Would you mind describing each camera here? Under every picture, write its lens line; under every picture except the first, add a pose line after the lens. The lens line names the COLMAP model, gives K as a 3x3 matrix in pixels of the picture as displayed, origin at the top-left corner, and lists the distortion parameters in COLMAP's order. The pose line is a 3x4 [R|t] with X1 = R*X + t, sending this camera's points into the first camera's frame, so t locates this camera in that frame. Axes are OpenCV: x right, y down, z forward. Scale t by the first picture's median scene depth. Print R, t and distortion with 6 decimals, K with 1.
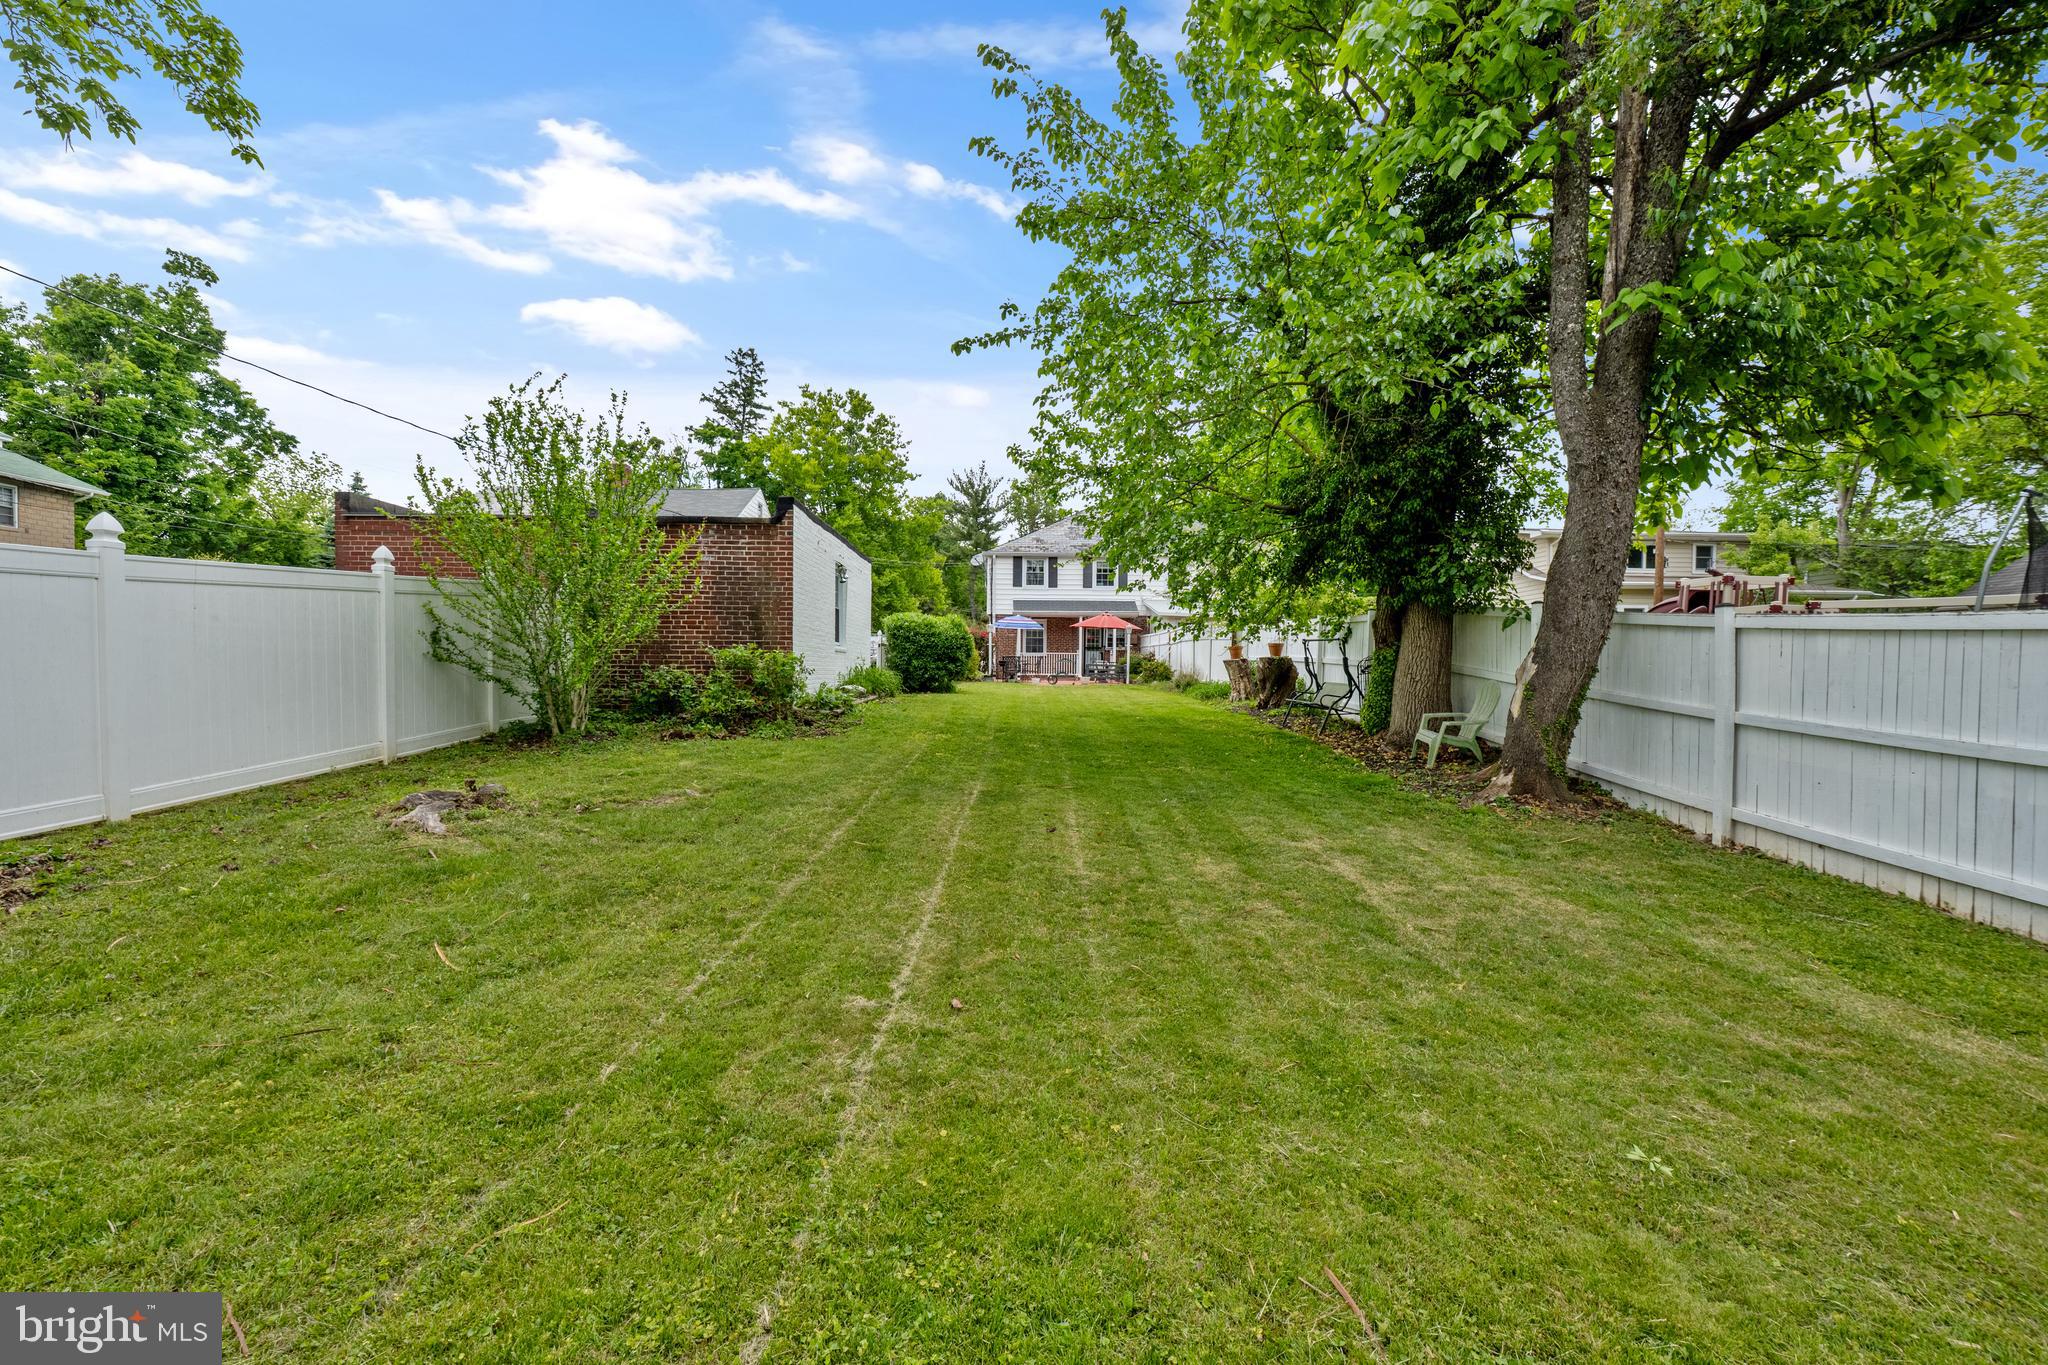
lens RADIAL K [[810.7, 0, 1019.5], [0, 810.7, 688.6], [0, 0, 1]] dist [-0.005501, 0.000044]
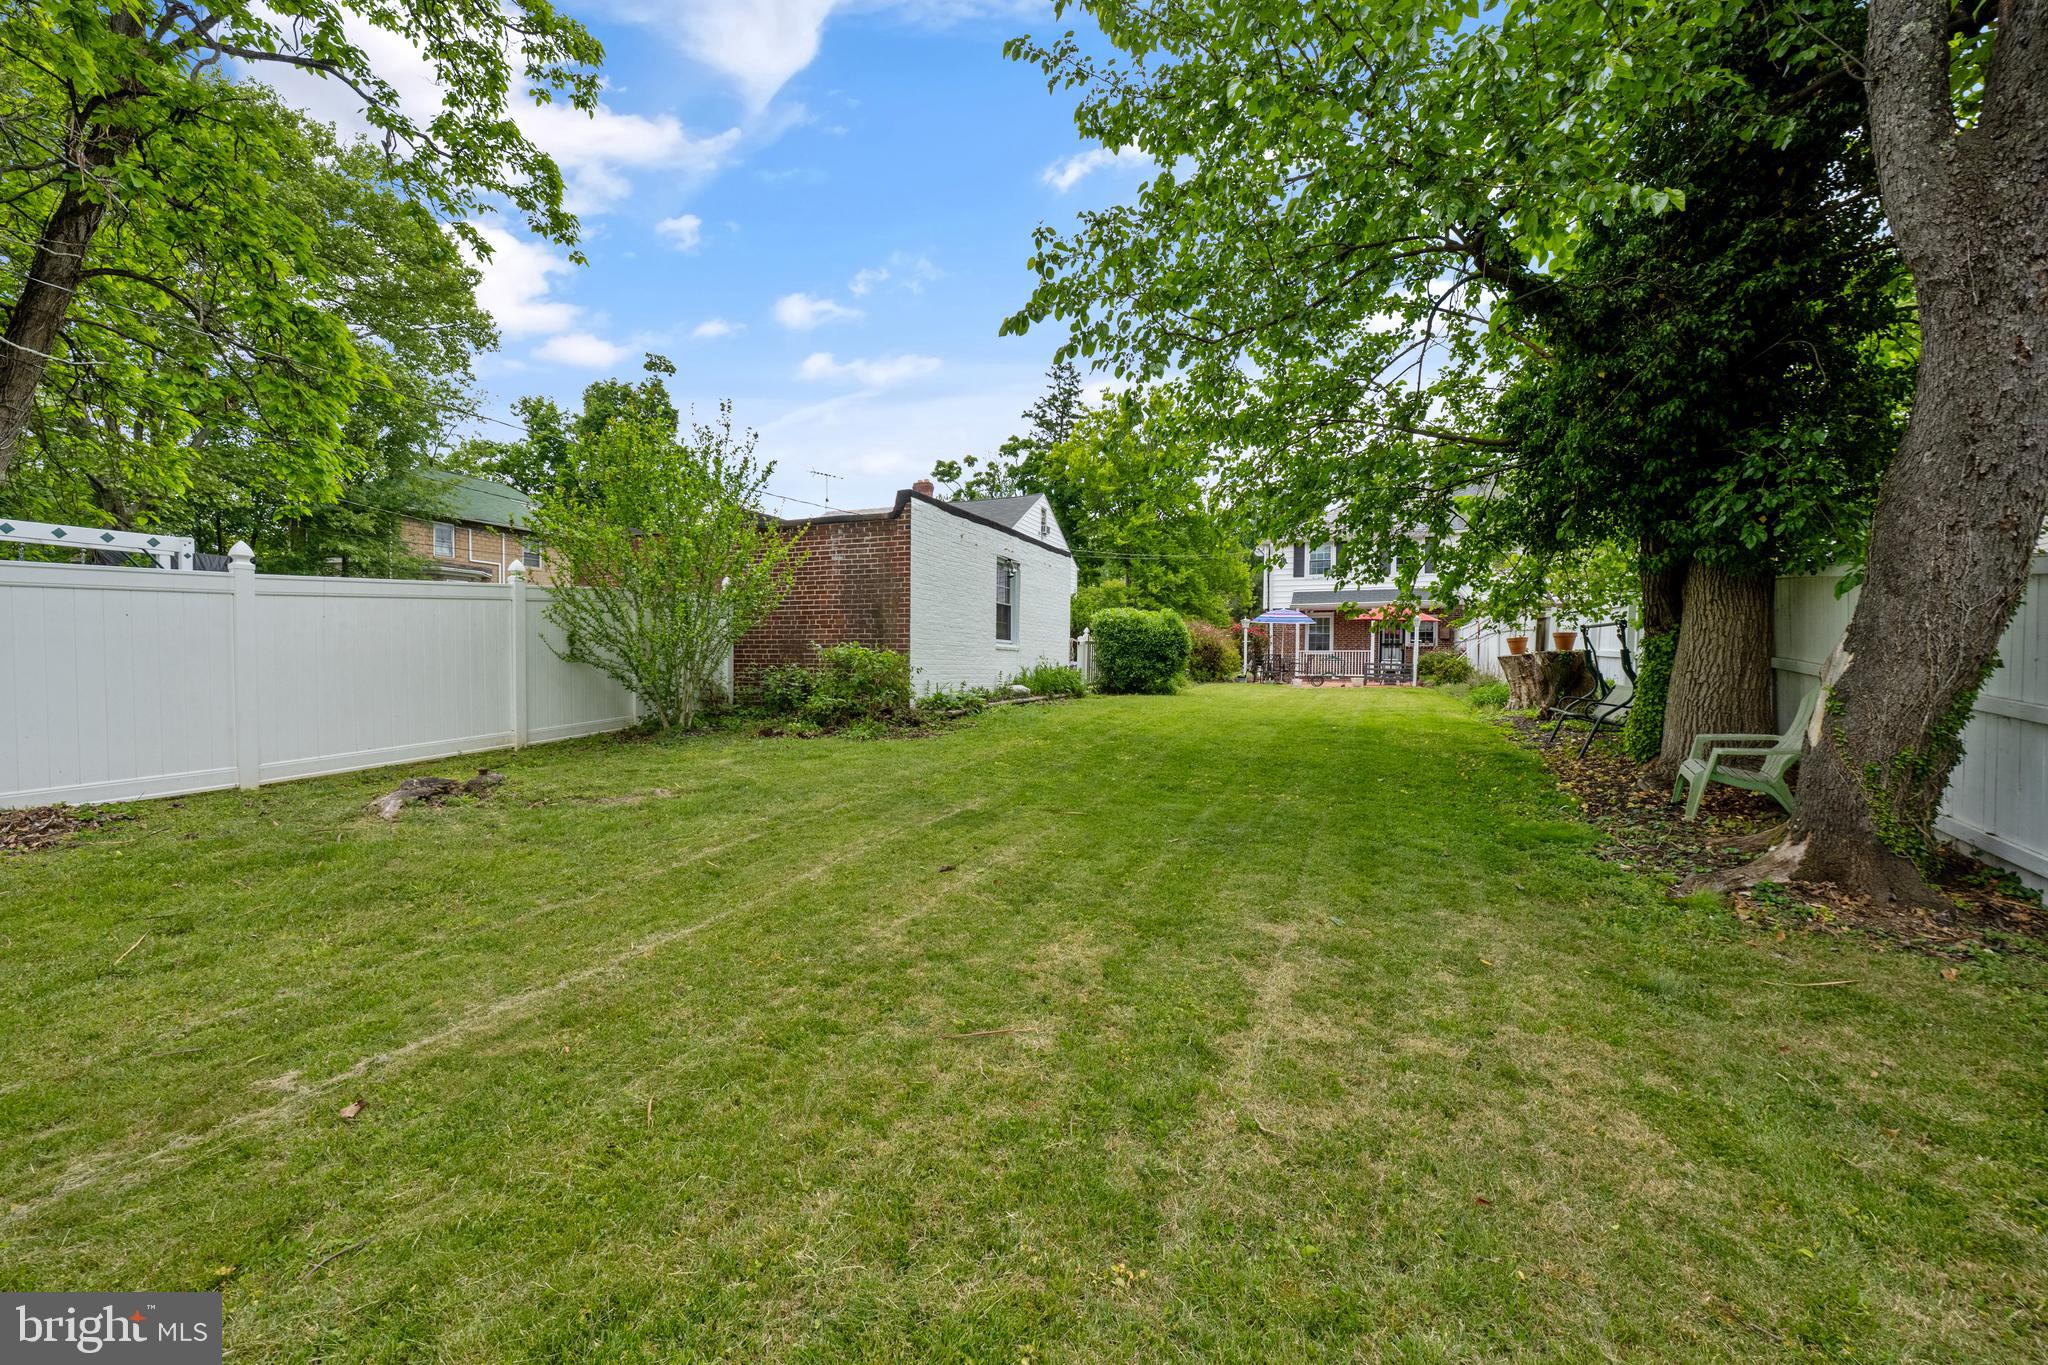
lens RADIAL K [[810.7, 0, 1019.5], [0, 810.7, 688.6], [0, 0, 1]] dist [-0.005501, 0.000044]
pose [[0.913282, 0.008042, -0.407249, 0.144950], [-0.008798, 0.999961, 0.000016, -0.000218], [0.407234, 0.003568, 0.913317, 0.107190]]
